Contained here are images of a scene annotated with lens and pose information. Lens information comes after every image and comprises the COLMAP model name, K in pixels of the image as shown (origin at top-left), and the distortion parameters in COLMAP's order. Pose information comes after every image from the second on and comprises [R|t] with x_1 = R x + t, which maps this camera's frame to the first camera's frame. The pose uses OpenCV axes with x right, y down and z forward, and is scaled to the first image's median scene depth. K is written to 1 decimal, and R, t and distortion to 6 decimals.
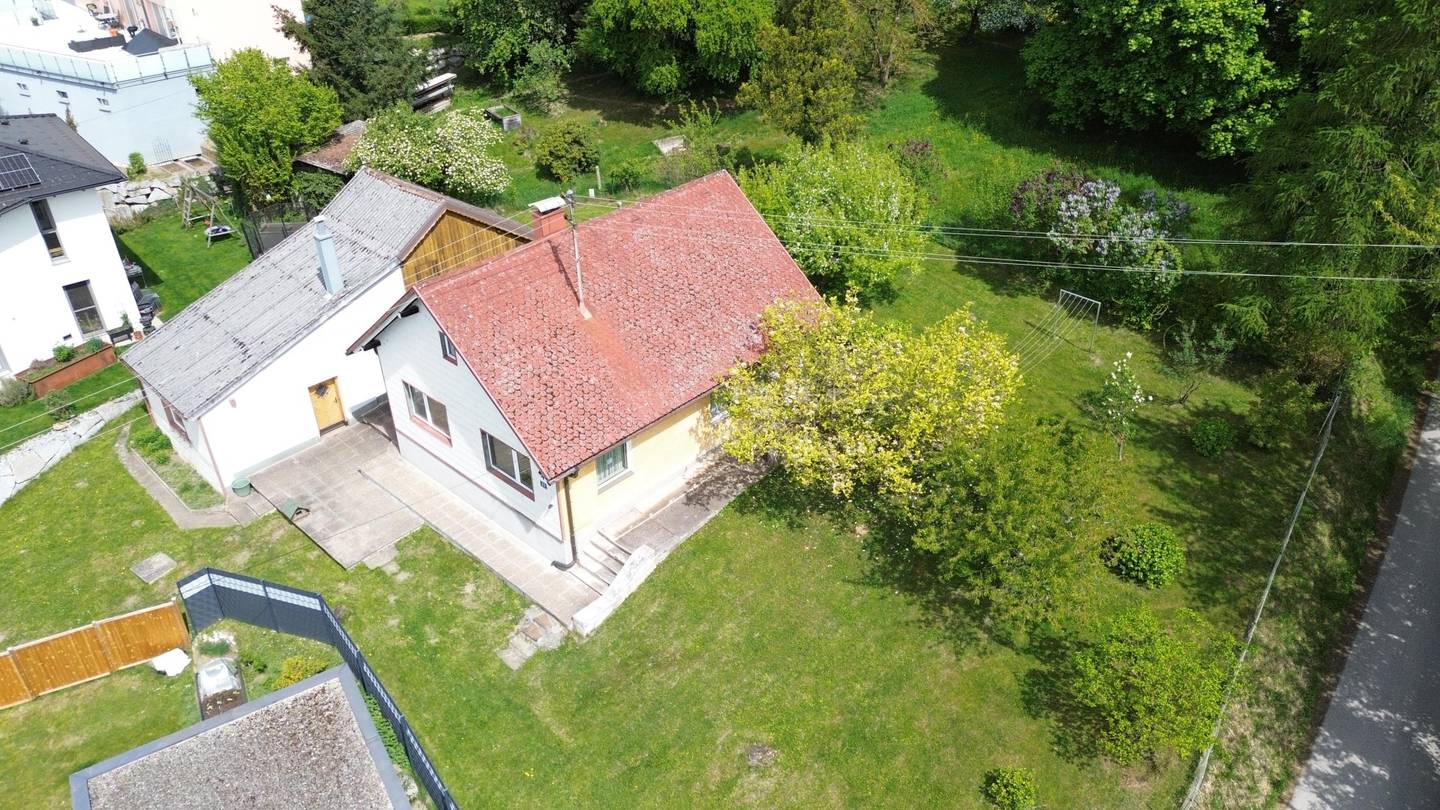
lens RADIAL K [[1019.3, 0, 718.7], [0, 1019.3, 415.8], [0, 0, 1]] dist [0.042976, -0.036650]
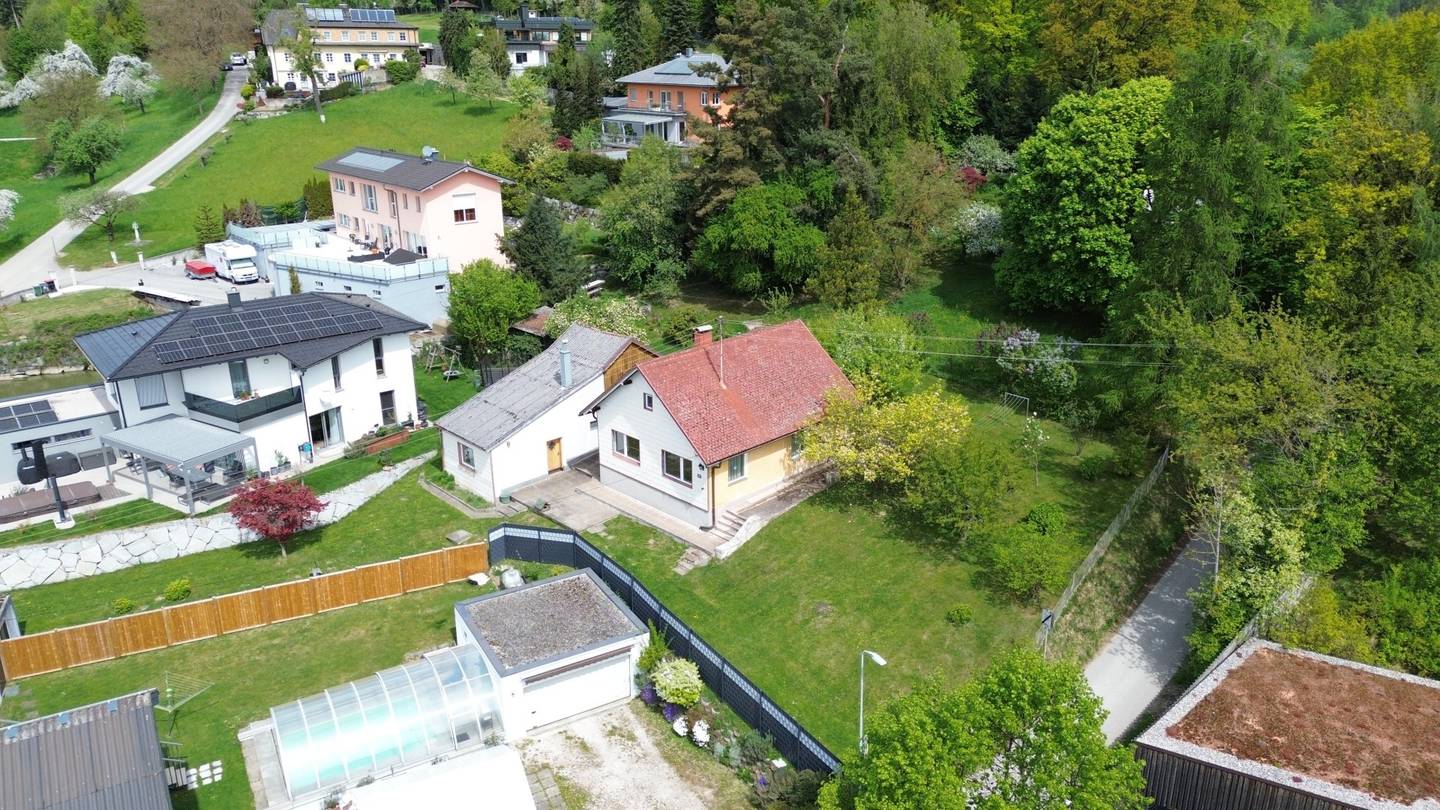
lens RADIAL K [[1019.3, 0, 726.6], [0, 1019.3, 405.0], [0, 0, 1]] dist [0.042976, -0.036650]
pose [[0.999242, 0.015203, -0.035833, -0.050945], [-0.023206, 0.971753, -0.234856, 0.287527], [0.031251, 0.235509, 0.971370, -0.587508]]
